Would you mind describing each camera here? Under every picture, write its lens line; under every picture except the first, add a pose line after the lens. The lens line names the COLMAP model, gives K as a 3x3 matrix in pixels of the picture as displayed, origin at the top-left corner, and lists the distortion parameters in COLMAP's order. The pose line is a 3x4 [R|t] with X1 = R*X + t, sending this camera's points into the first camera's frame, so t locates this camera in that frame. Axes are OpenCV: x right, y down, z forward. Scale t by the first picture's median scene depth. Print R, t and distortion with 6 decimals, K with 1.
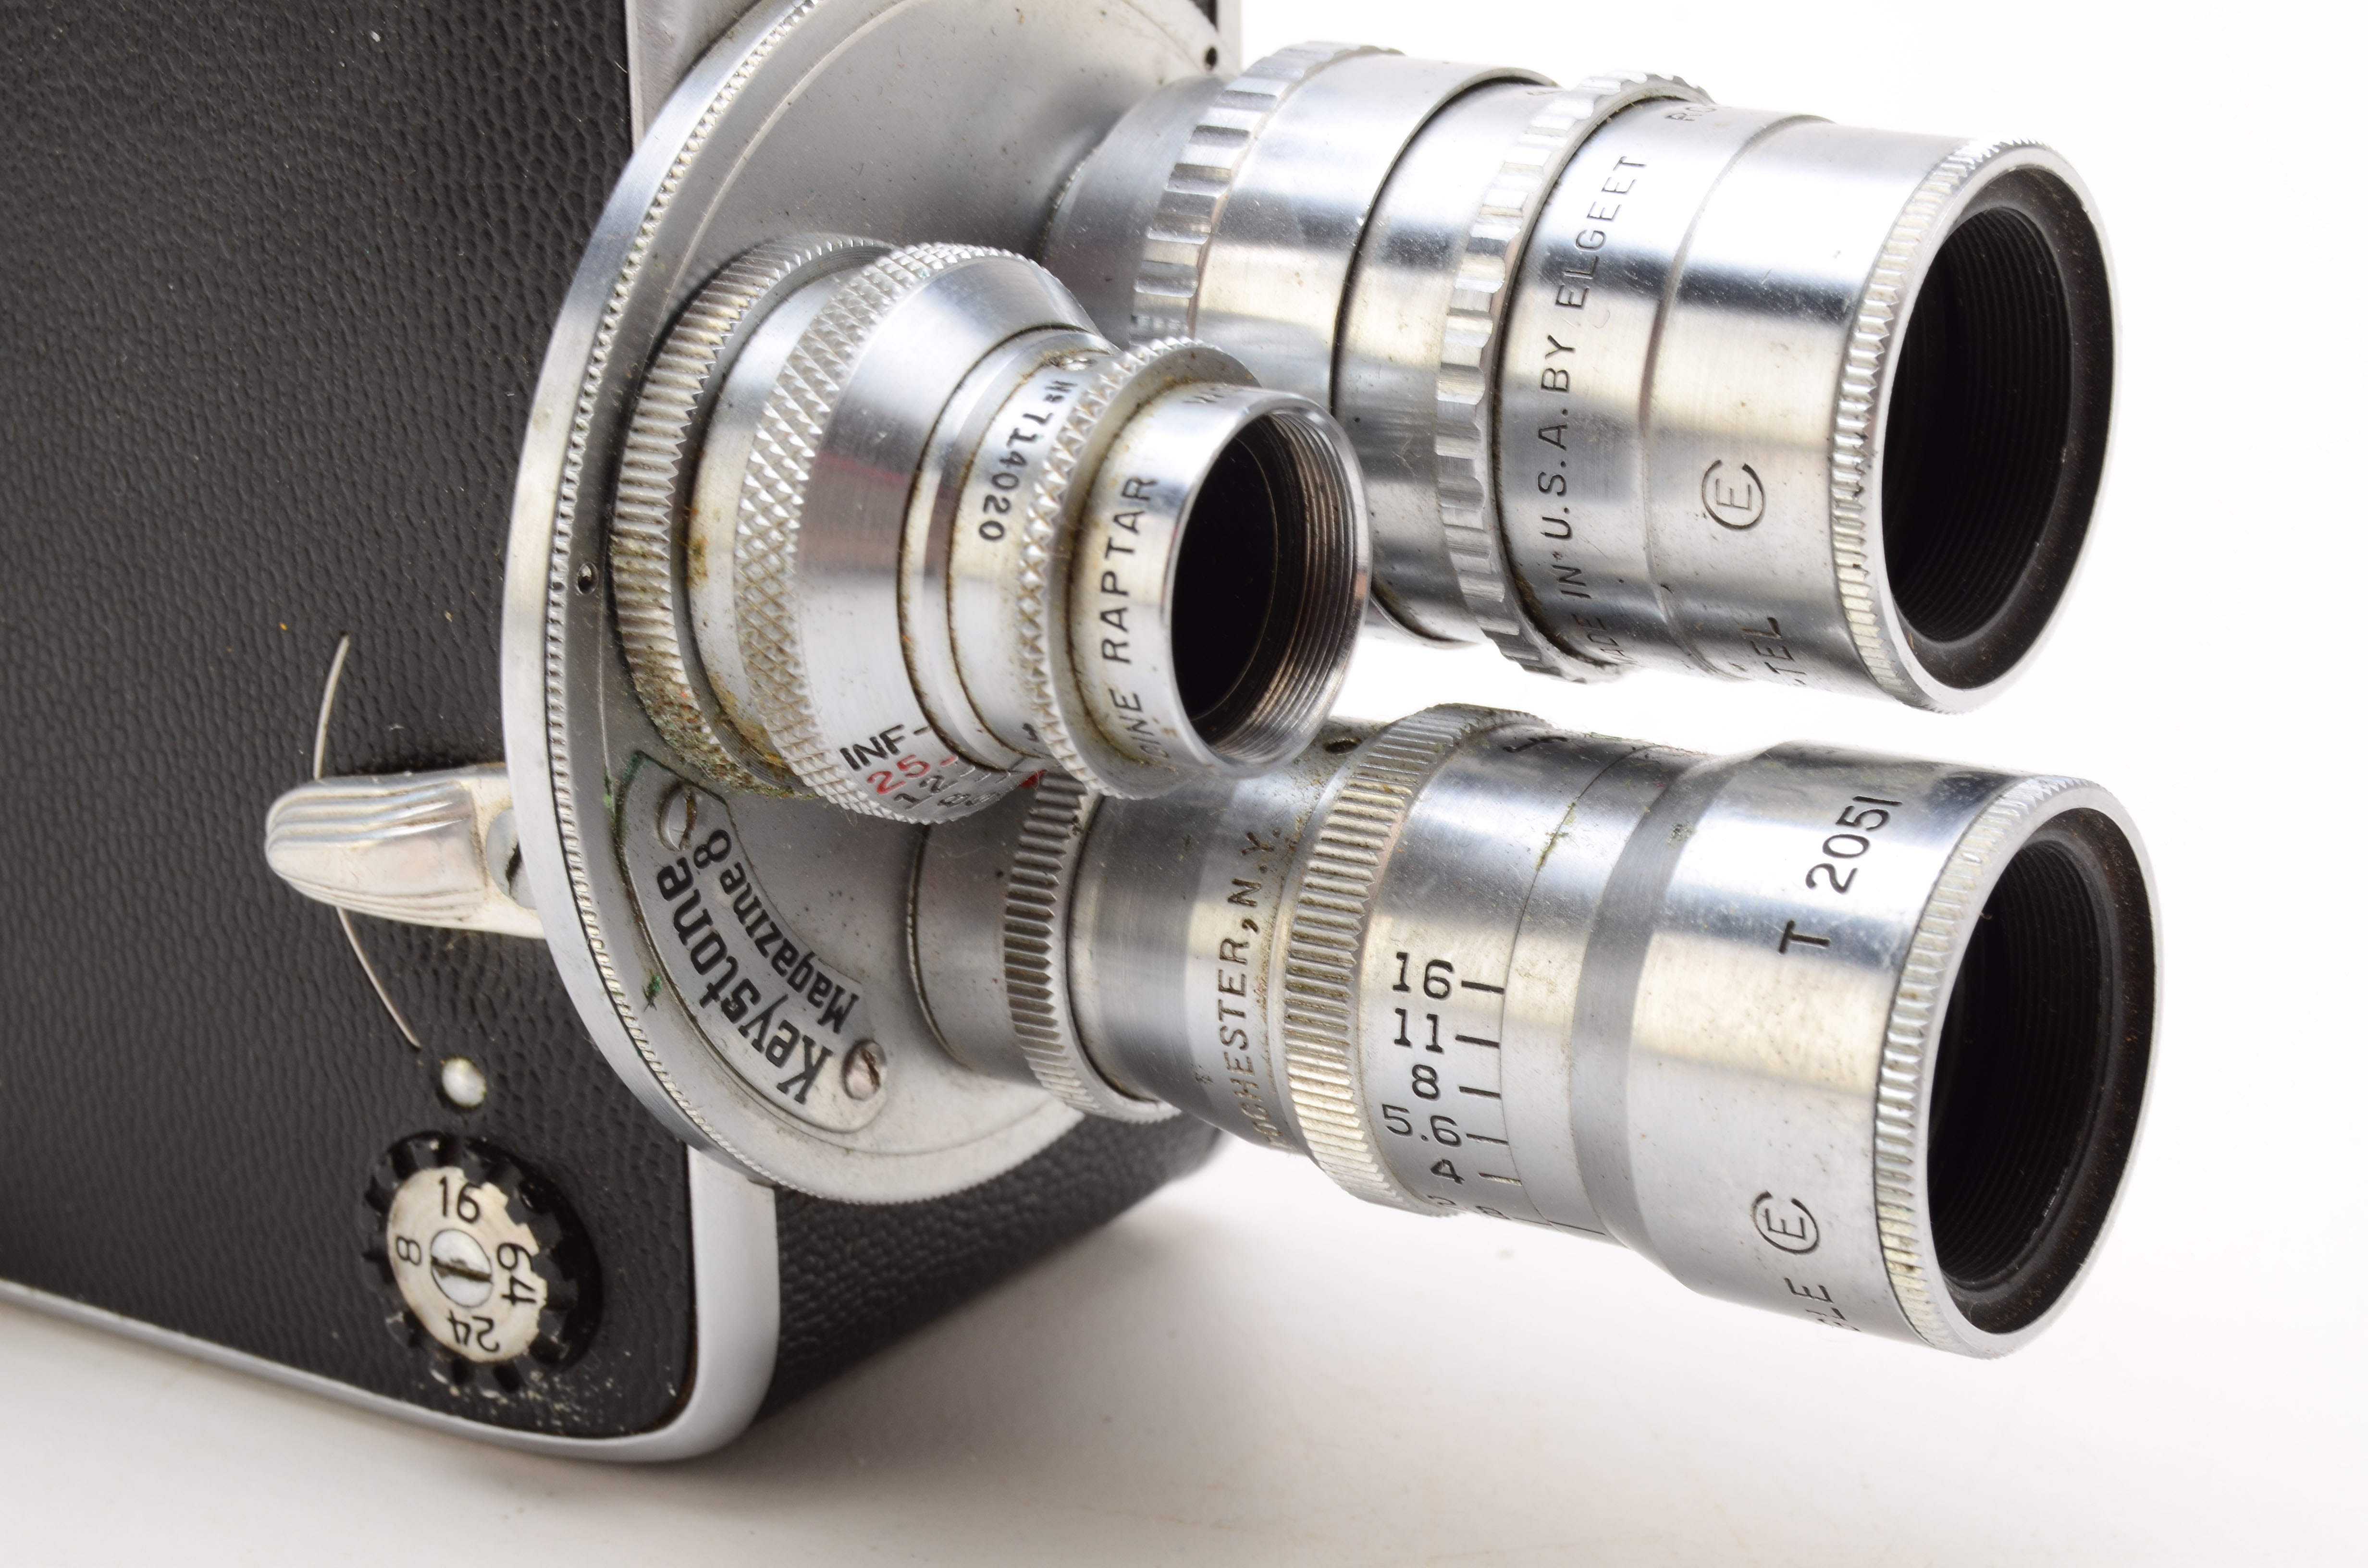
lens RADIAL K [[5408.9, 0, 1184.0], [0, 5408.9, 784.0], [0, 0, 1]] dist [-0.048618, 0.016829]
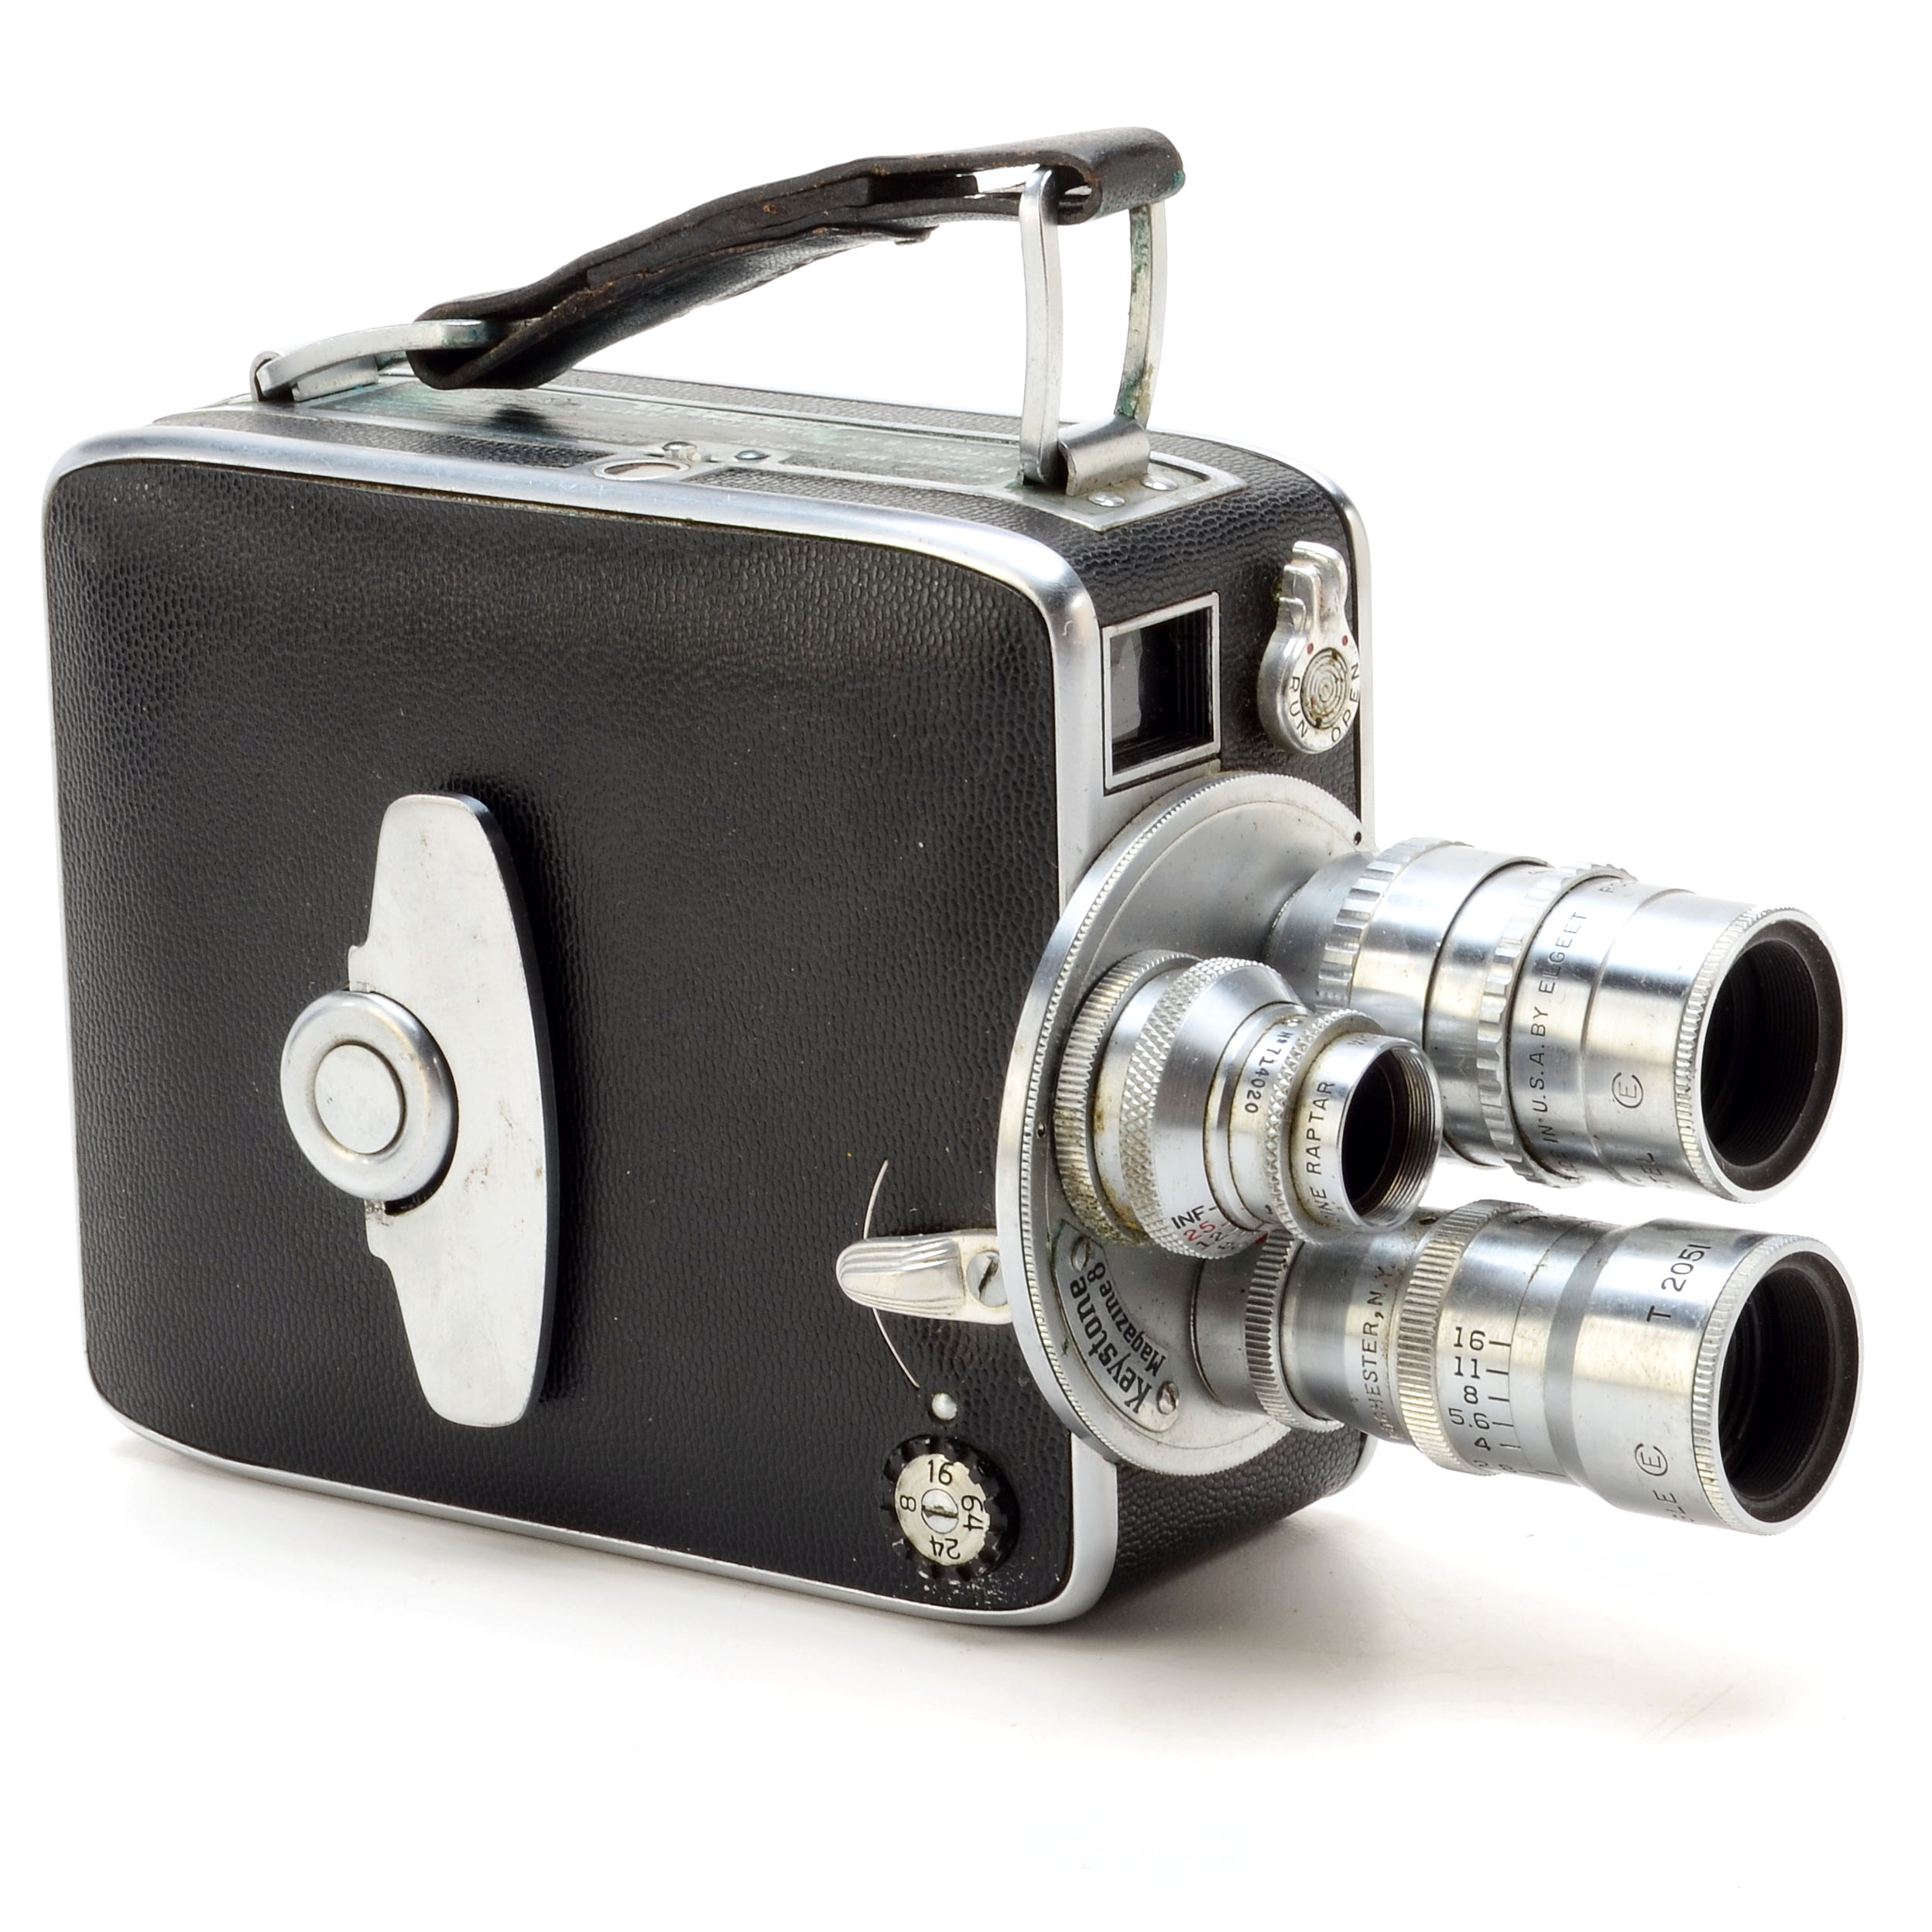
lens RADIAL K [[8742.0, 0, 966.0], [0, 8742.0, 966.0], [0, 0, 1]] dist [-0.012013, -2.561255]
pose [[0.999489, 0.003799, -0.031722, -0.036037], [-0.005480, 0.998576, -0.053061, 0.067927], [0.031476, 0.053208, 0.998087, -2.080110]]
